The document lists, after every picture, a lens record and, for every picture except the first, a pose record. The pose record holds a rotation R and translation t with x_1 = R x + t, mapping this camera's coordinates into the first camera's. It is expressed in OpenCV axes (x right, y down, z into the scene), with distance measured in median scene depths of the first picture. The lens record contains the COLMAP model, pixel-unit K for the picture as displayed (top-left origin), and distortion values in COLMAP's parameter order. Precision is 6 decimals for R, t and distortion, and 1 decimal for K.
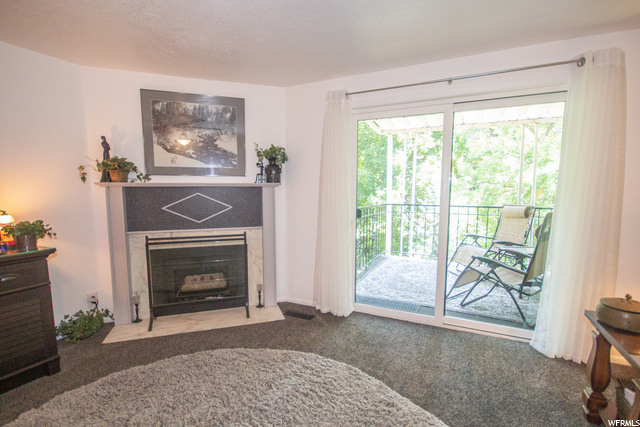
lens RADIAL K [[308.0, 0, 317.4], [0, 308.0, 221.4], [0, 0, 1]] dist [0.000994, 0.000312]
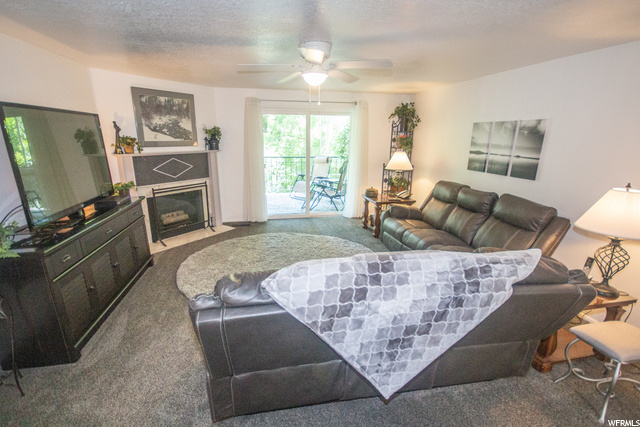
lens RADIAL K [[308.0, 0, 317.4], [0, 308.0, 221.4], [0, 0, 1]] dist [0.000994, 0.000312]
pose [[0.792170, -0.159279, 0.589150, -0.765071], [0.056827, 0.980400, 0.188646, -0.031163], [-0.607650, -0.115960, 0.785694, -0.675983]]
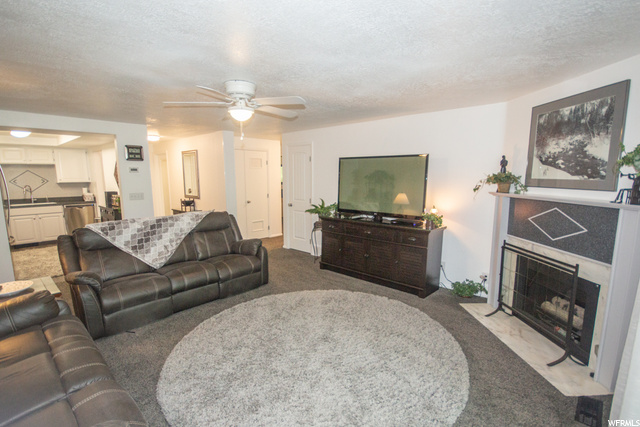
lens RADIAL K [[308.0, 0, 317.4], [0, 308.0, 221.4], [0, 0, 1]] dist [0.000994, 0.000312]
pose [[-0.287147, 0.146755, -0.946578, 0.661897], [-0.100602, 0.978109, 0.182161, -0.146001], [0.952589, 0.147534, -0.266097, 0.575244]]
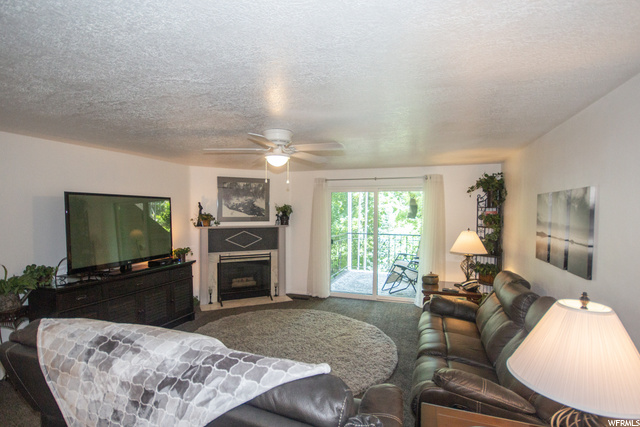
lens RADIAL K [[318.7, 0, 316.0], [0, 318.7, 223.1], [0, 0, 1]] dist [-0.020450, 0.000029]
pose [[0.993095, -0.001012, 0.117307, -0.187479], [0.009068, 0.997633, -0.068166, -0.008084], [-0.116961, 0.068759, 0.990753, -0.891073]]
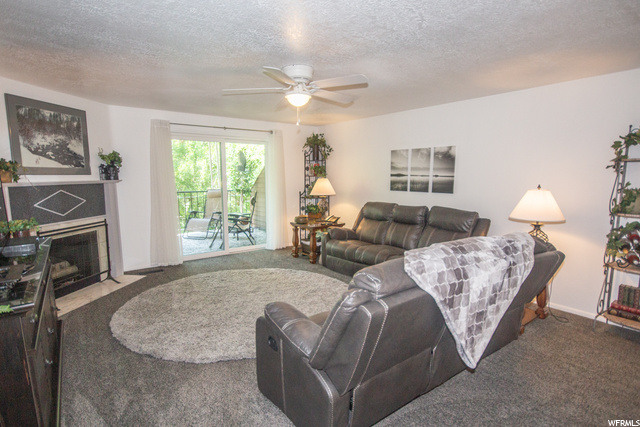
lens RADIAL K [[336.8, 0, 318.8], [0, 336.8, 219.3], [0, 0, 1]] dist [0.015891, -0.000888]
pose [[0.447374, -0.122840, 0.885871, -1.081381], [0.098091, 0.991286, 0.087921, -0.001220], [-0.888951, 0.047563, 0.455525, -0.421317]]
